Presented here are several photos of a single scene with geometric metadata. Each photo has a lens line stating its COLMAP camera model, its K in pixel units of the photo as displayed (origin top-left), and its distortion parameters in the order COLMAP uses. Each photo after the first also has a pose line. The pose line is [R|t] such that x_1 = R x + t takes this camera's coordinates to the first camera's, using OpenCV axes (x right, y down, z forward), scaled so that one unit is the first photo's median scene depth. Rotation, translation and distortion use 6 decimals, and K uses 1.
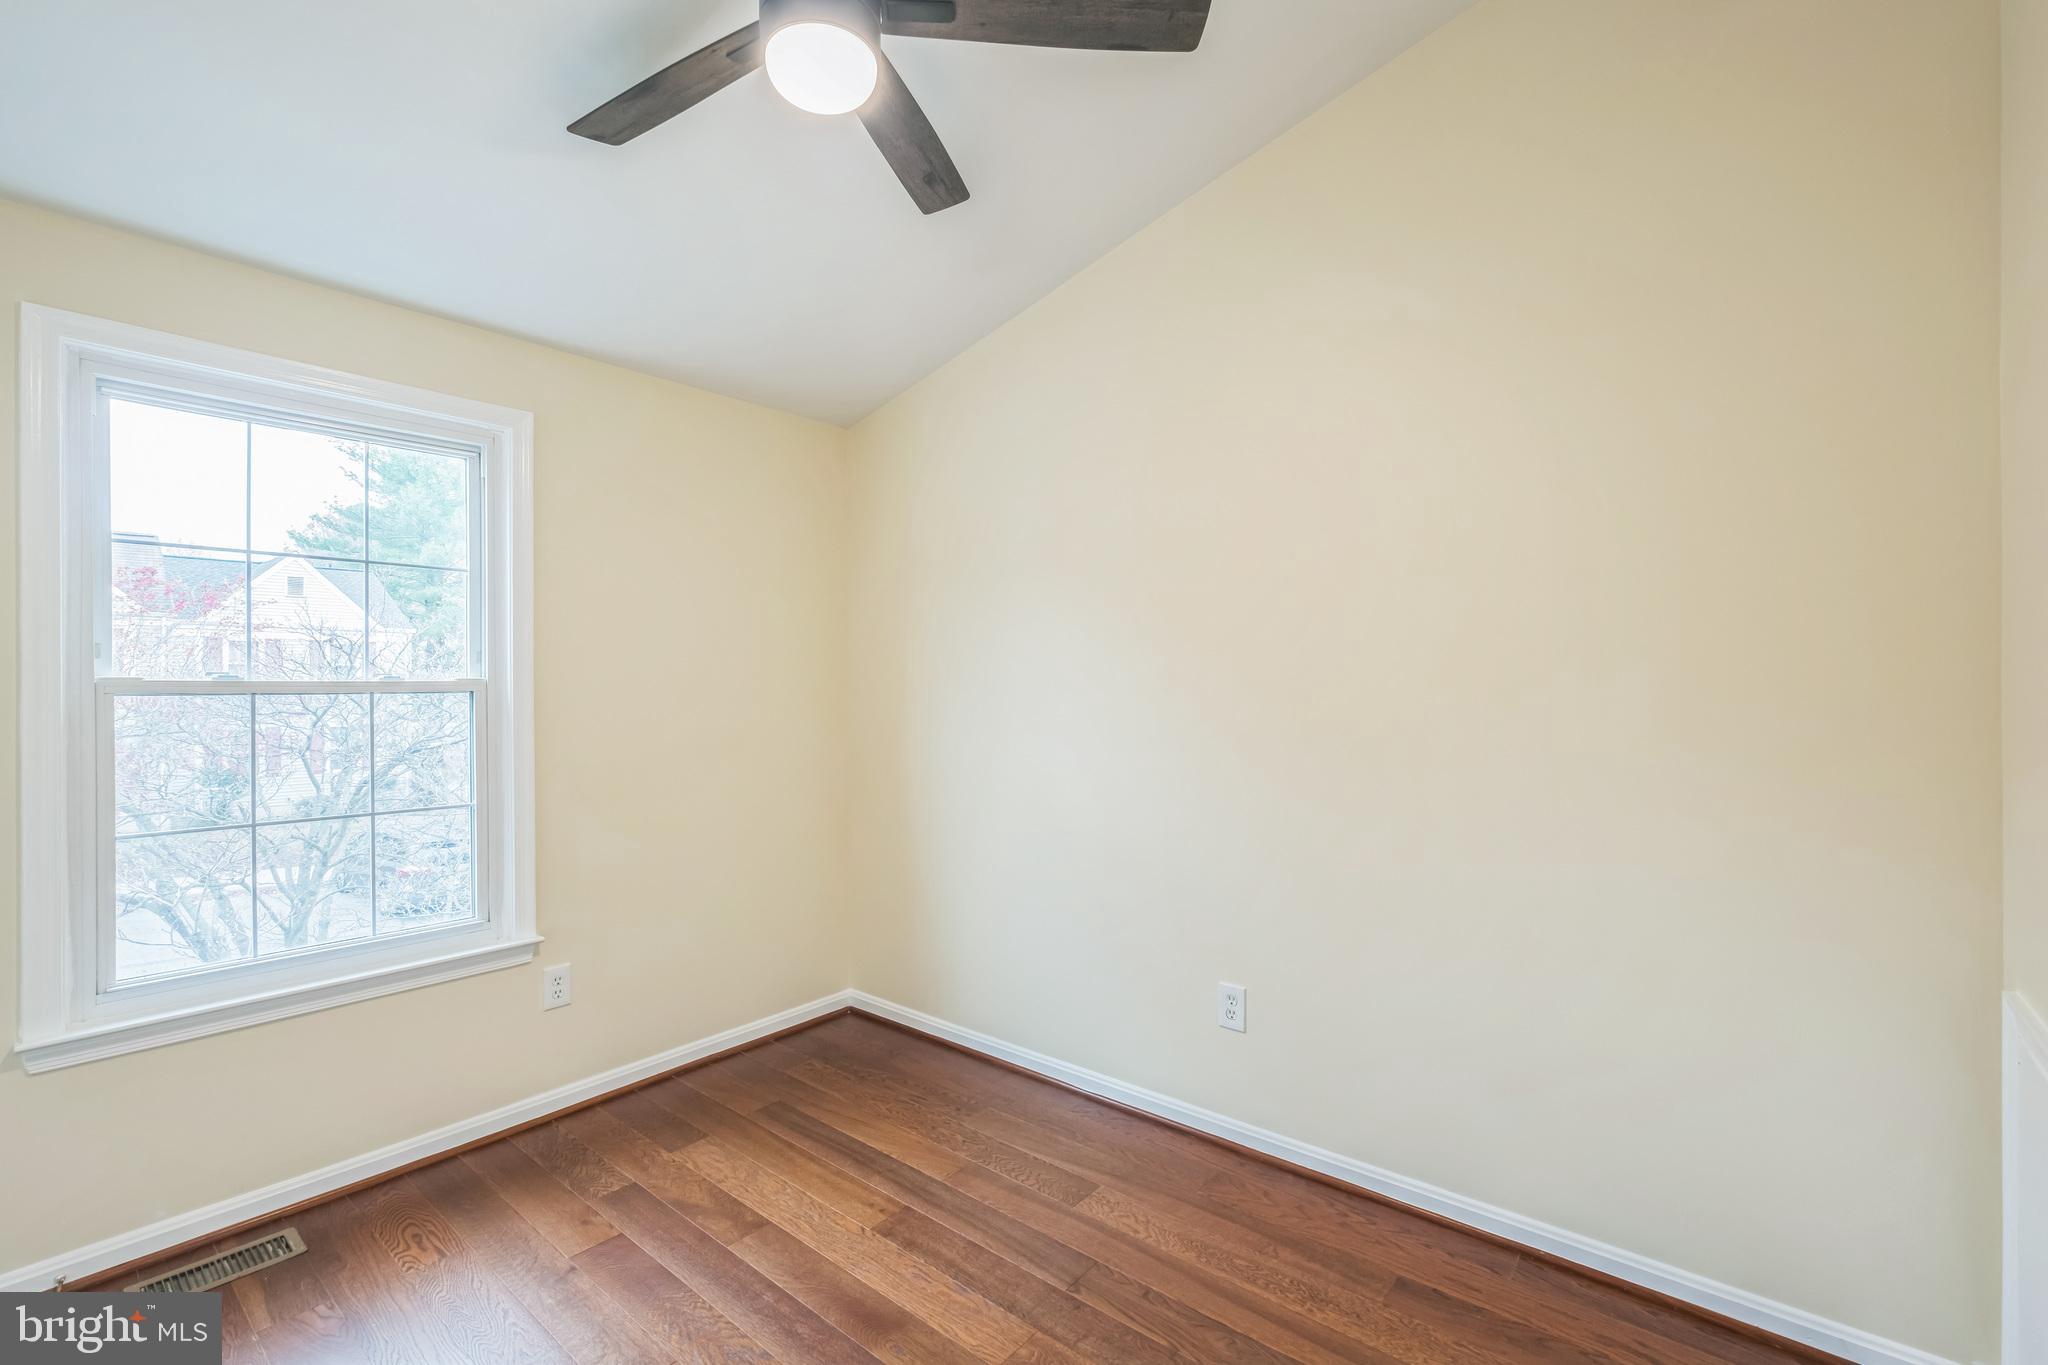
lens RADIAL K [[896.0, 0, 1028.6], [0, 896.0, 699.6], [0, 0, 1]] dist [-0.001329, -0.001172]
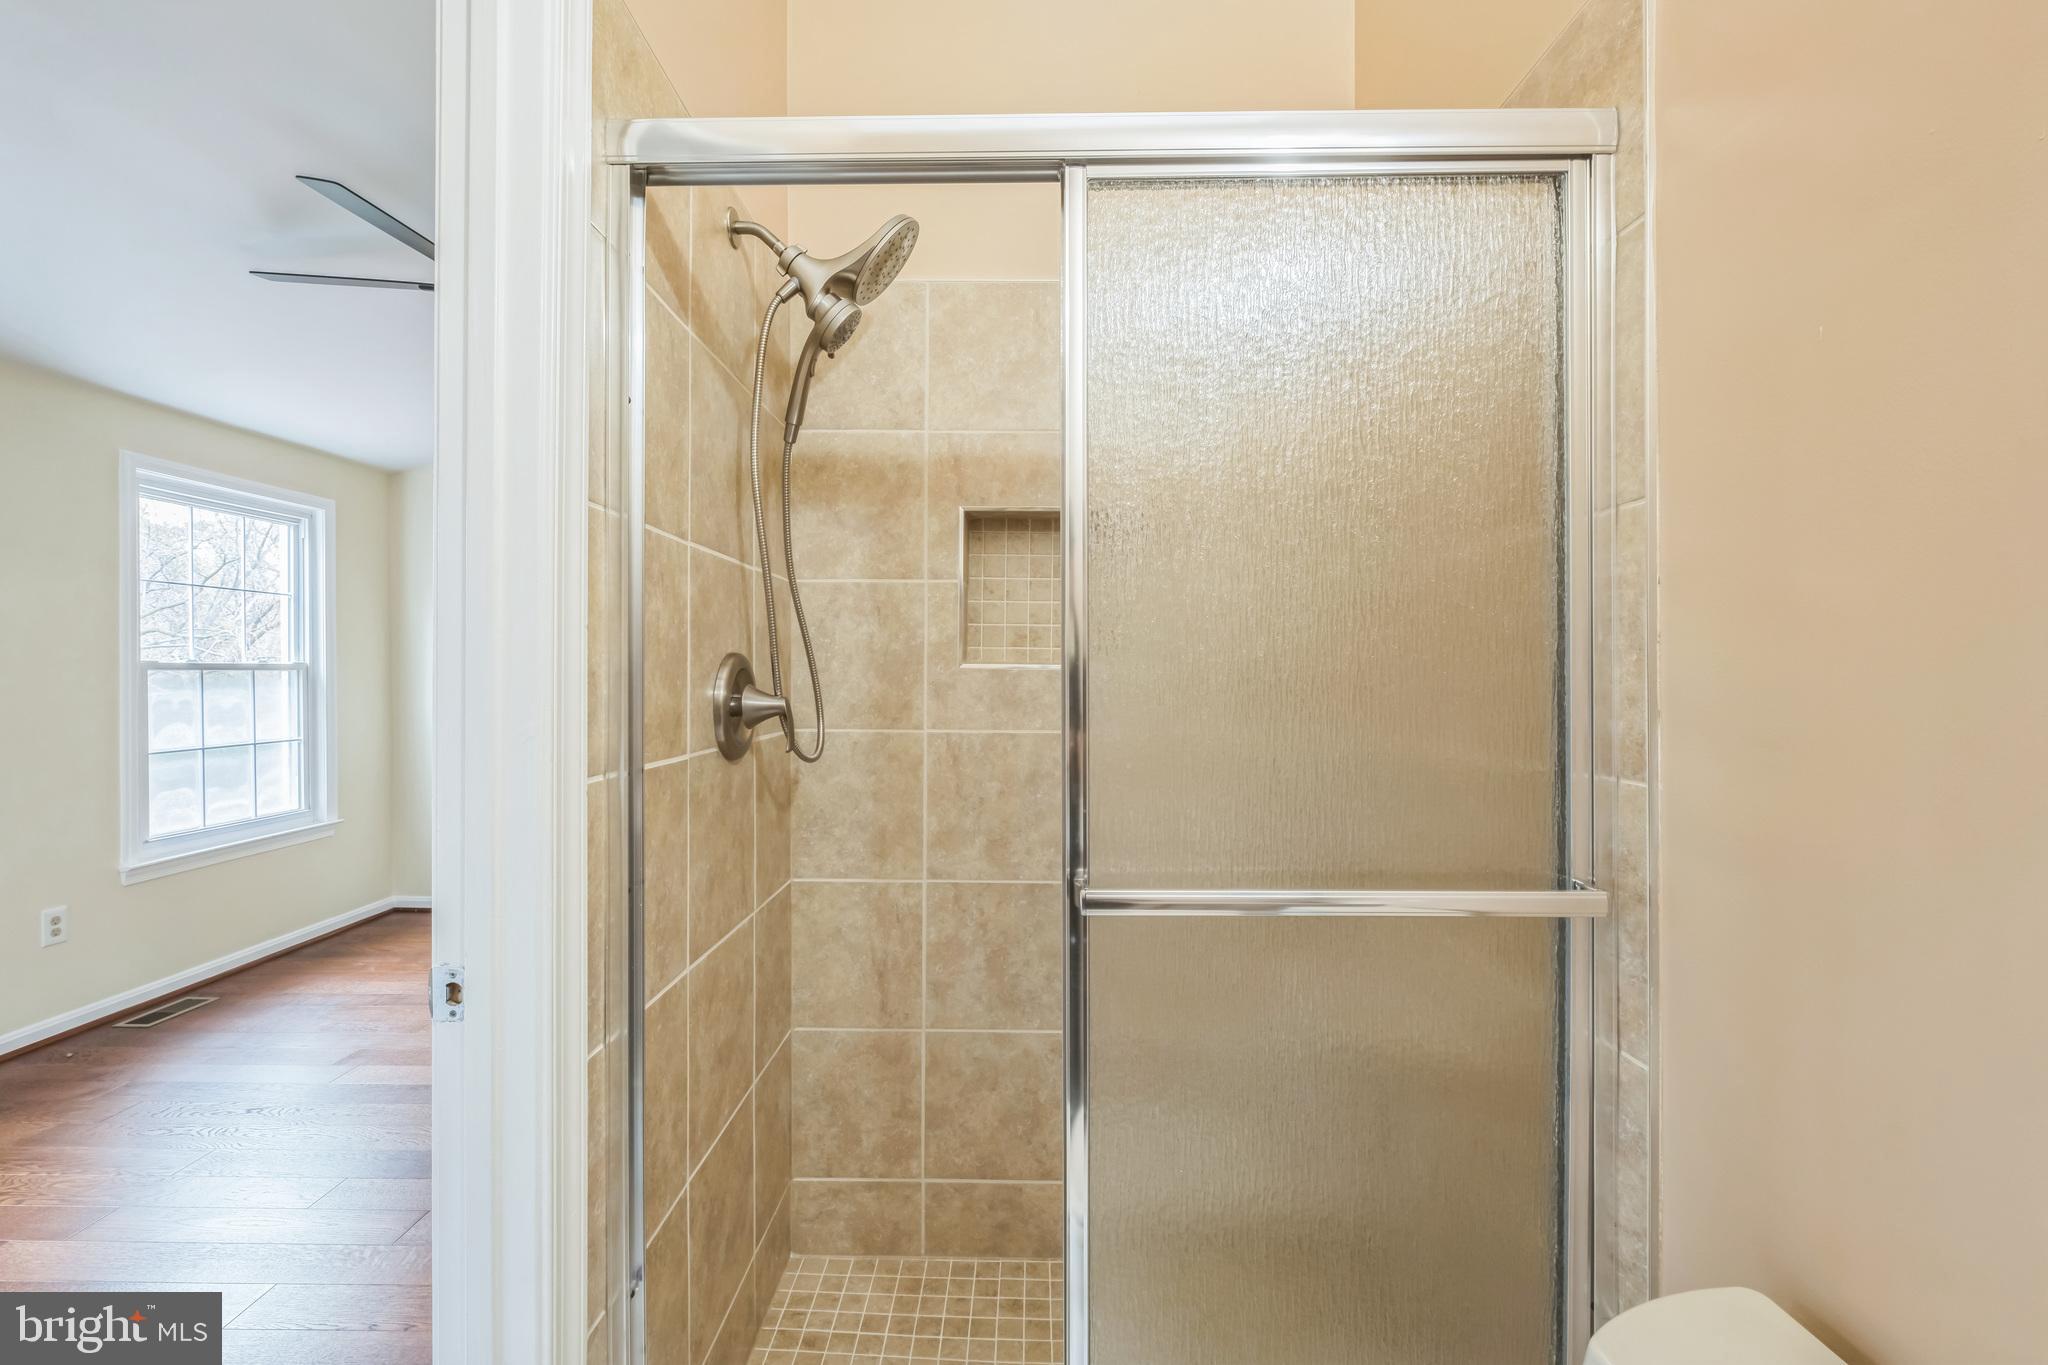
lens RADIAL K [[896.0, 0, 1021.7], [0, 896.0, 681.3], [0, 0, 1]] dist [-0.001329, -0.001172]
pose [[0.754530, 0.005507, 0.656242, -0.803160], [-0.013507, 0.999883, 0.007139, -0.019236], [-0.656126, -0.014250, 0.754517, -1.285730]]
